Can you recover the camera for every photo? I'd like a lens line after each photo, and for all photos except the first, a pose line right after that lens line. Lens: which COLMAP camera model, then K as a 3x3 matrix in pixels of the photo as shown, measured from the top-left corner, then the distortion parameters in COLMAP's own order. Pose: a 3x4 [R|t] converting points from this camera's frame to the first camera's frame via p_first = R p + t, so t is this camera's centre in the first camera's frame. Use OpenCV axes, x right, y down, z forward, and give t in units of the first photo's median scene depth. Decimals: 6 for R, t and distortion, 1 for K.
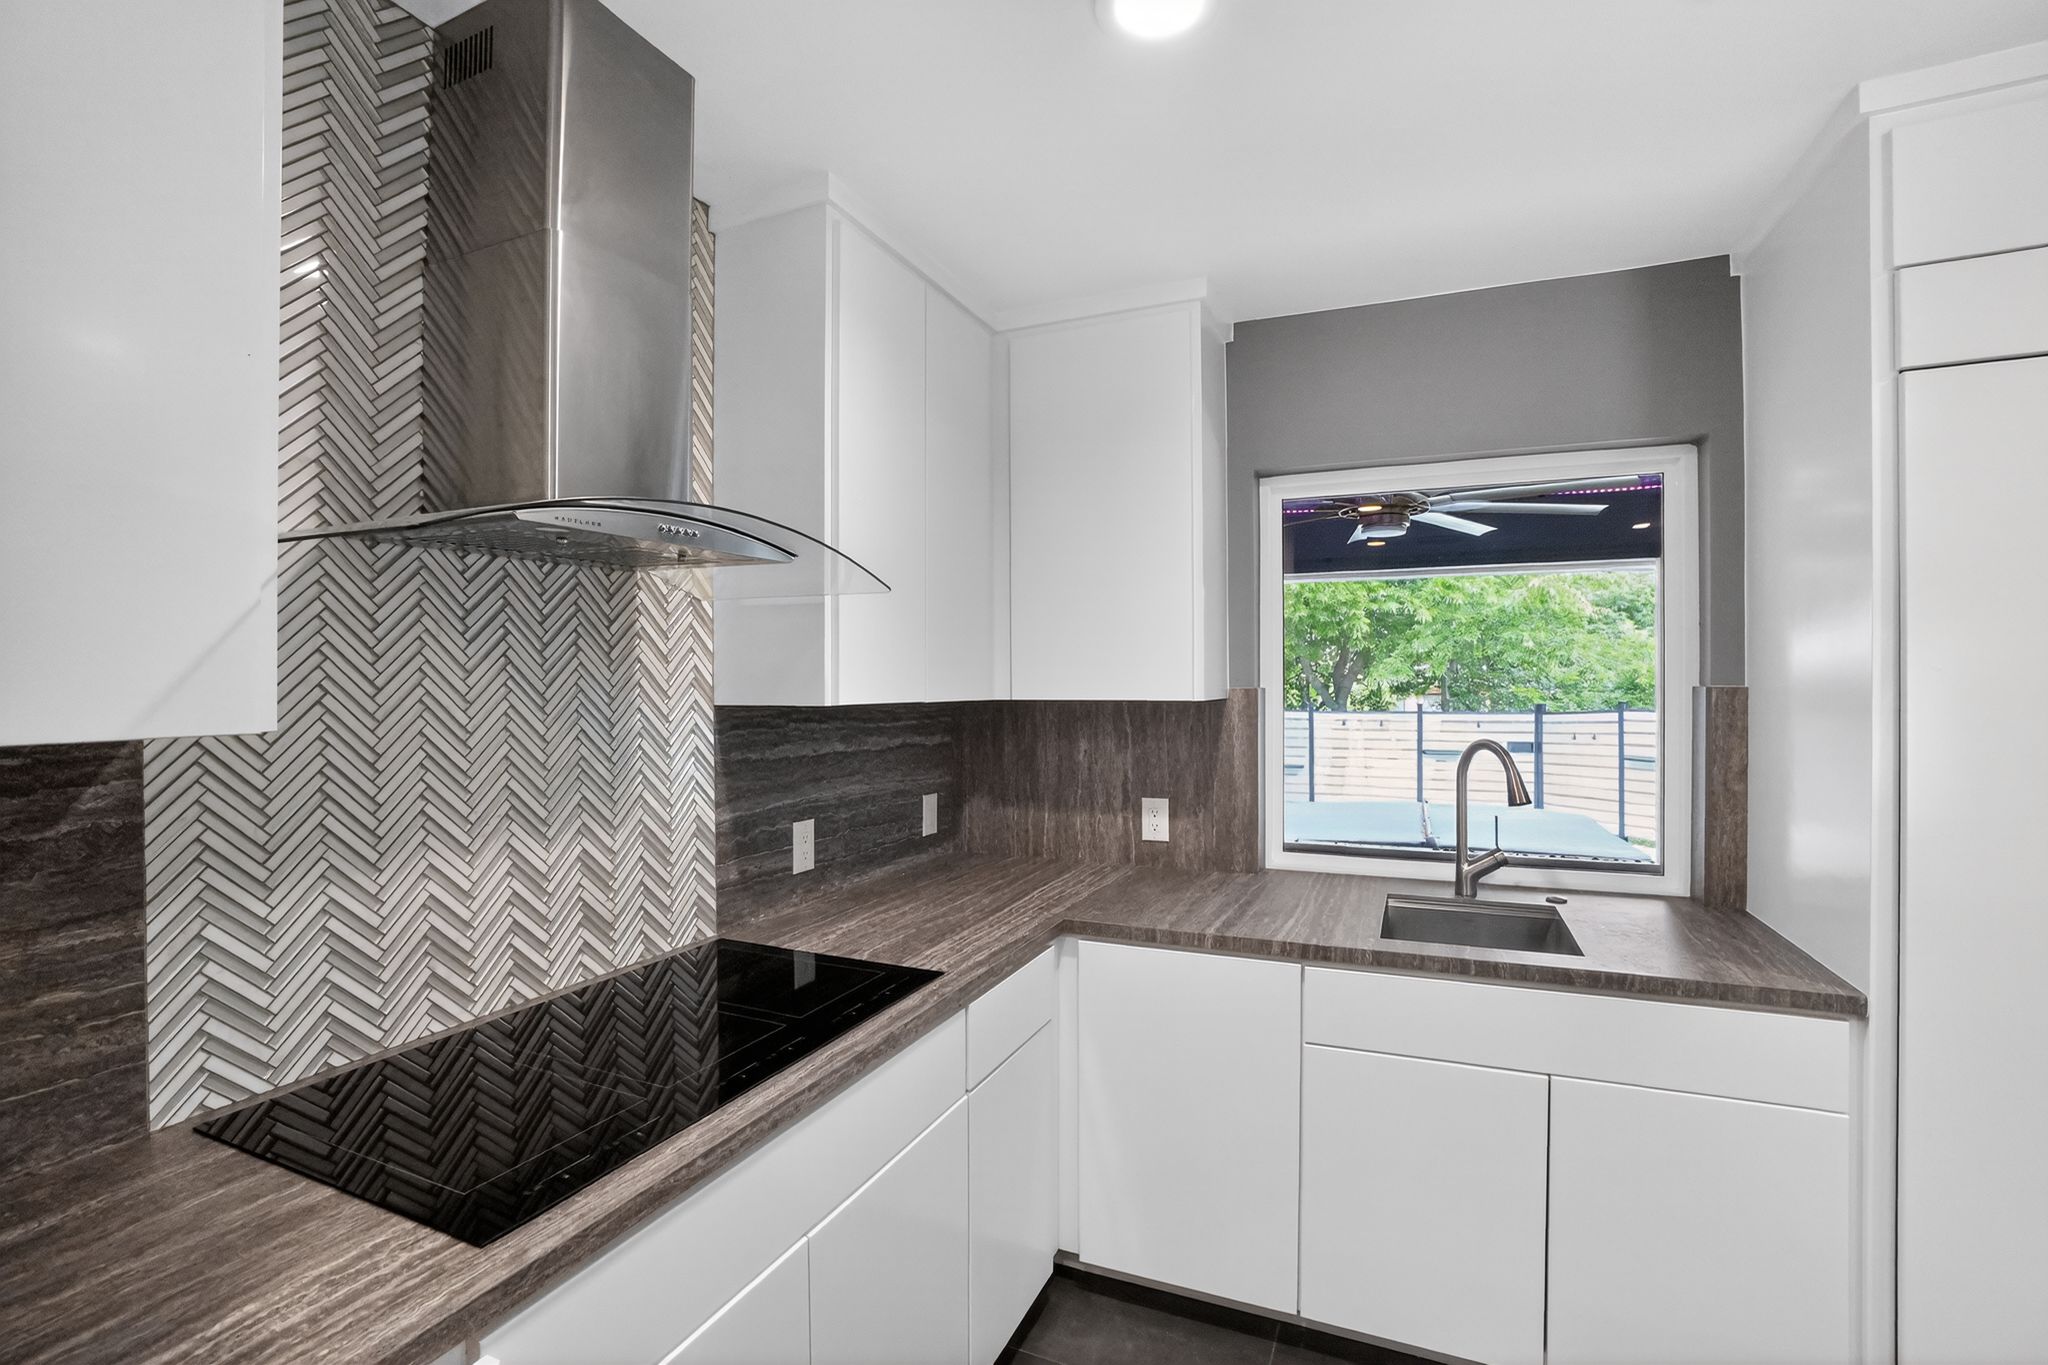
lens RADIAL K [[912.7, 0, 1022.2], [0, 912.7, 681.7], [0, 0, 1]] dist [-0.034246, 0.000238]
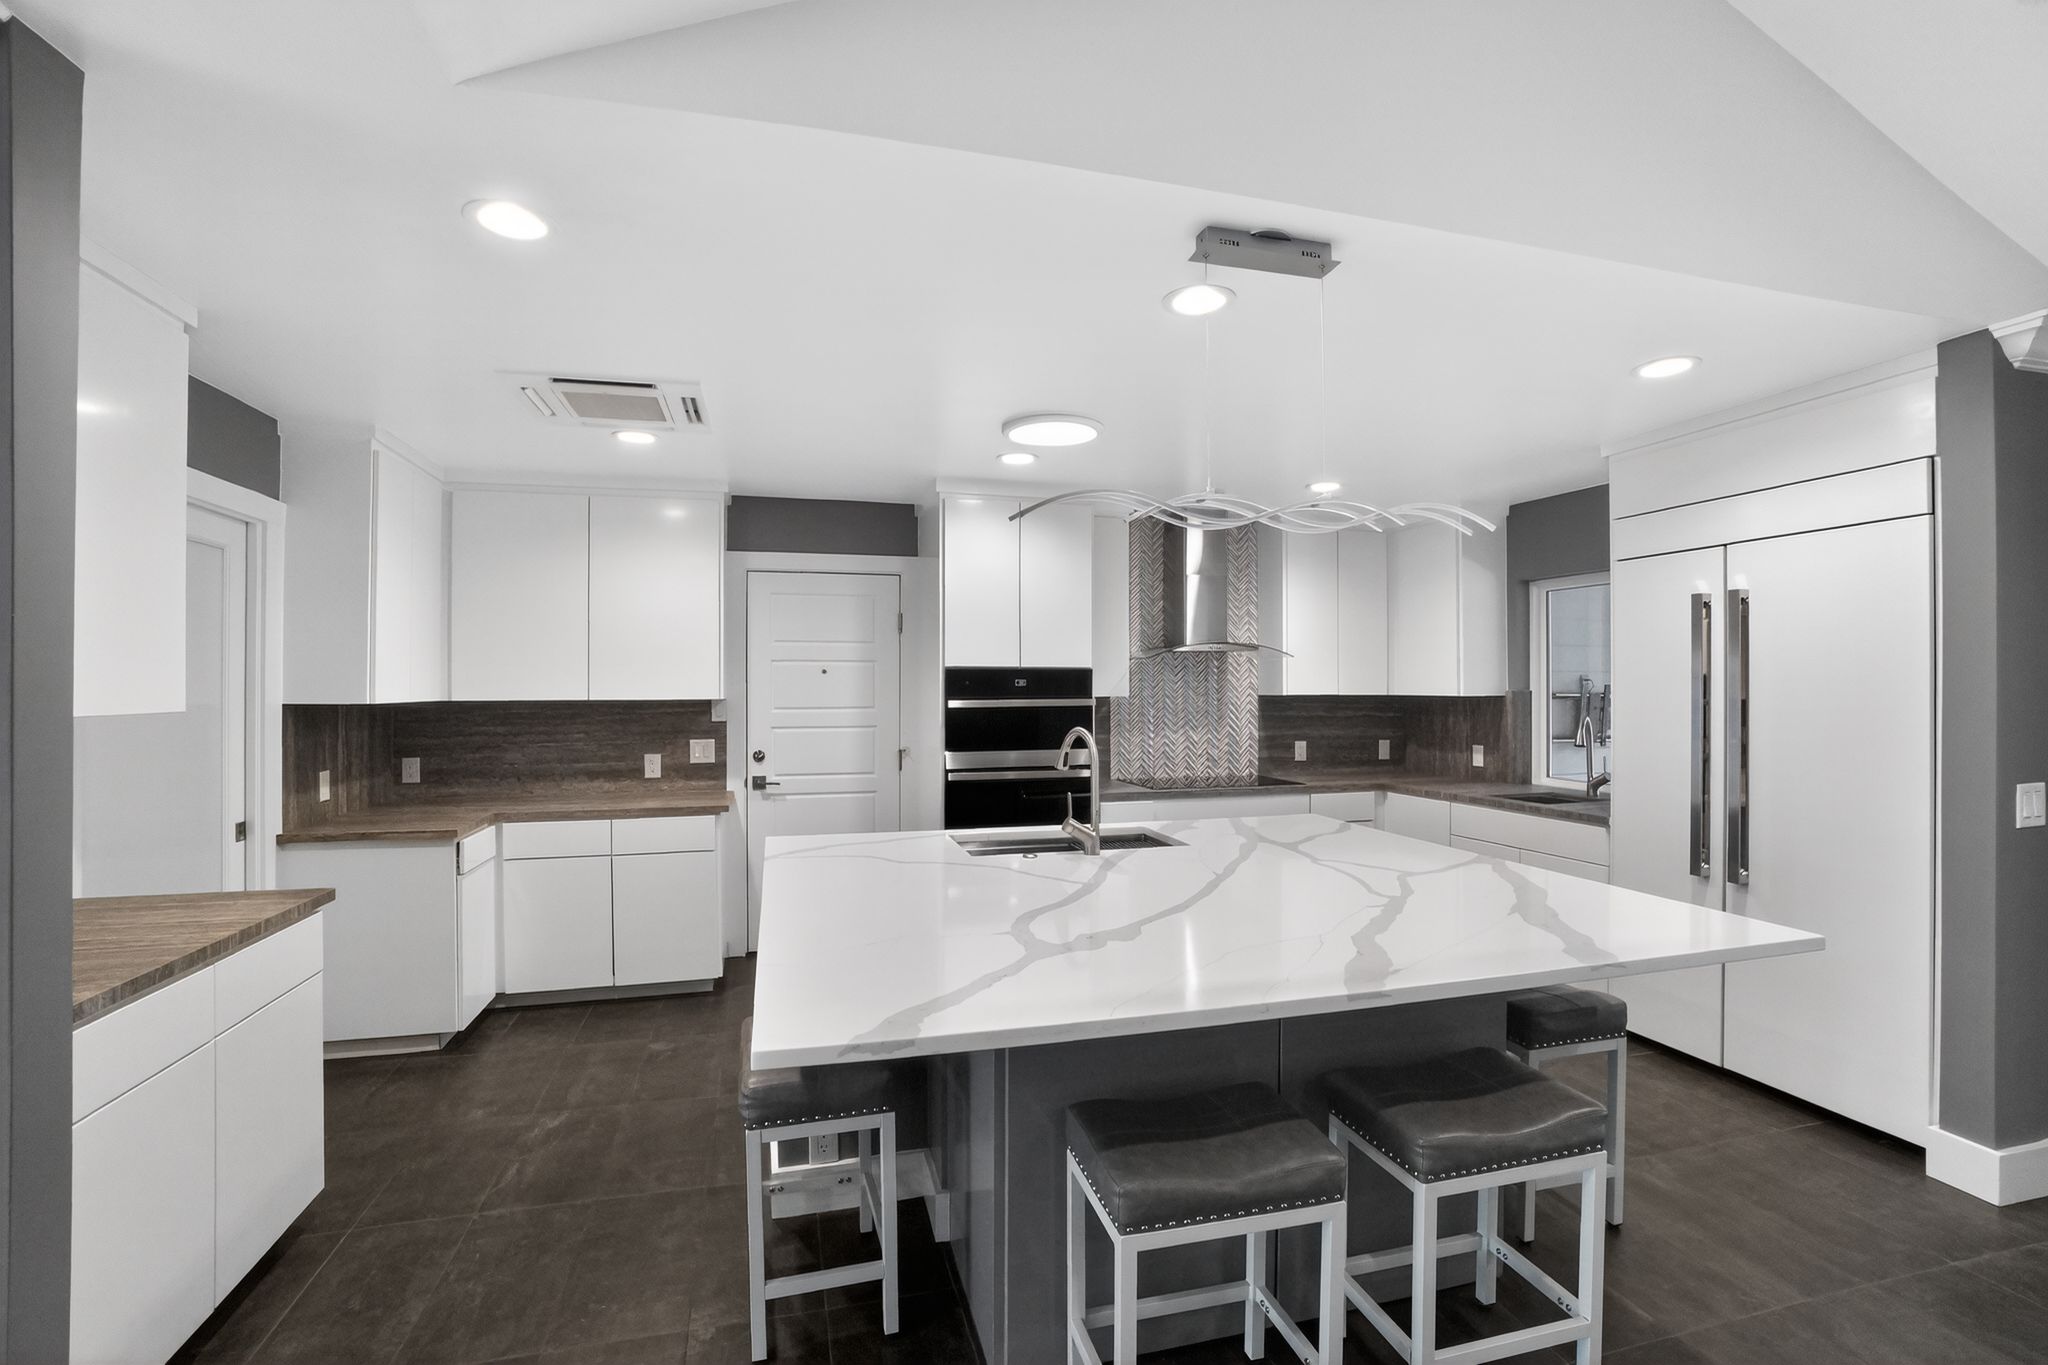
lens RADIAL K [[912.7, 0, 1022.9], [0, 912.7, 683.5], [0, 0, 1]] dist [-0.034246, 0.000238]
pose [[0.637987, 0.001572, -0.770045, 1.207580], [-0.001425, 0.999999, 0.000861, -0.009604], [0.770045, 0.000548, 0.637989, -1.211720]]
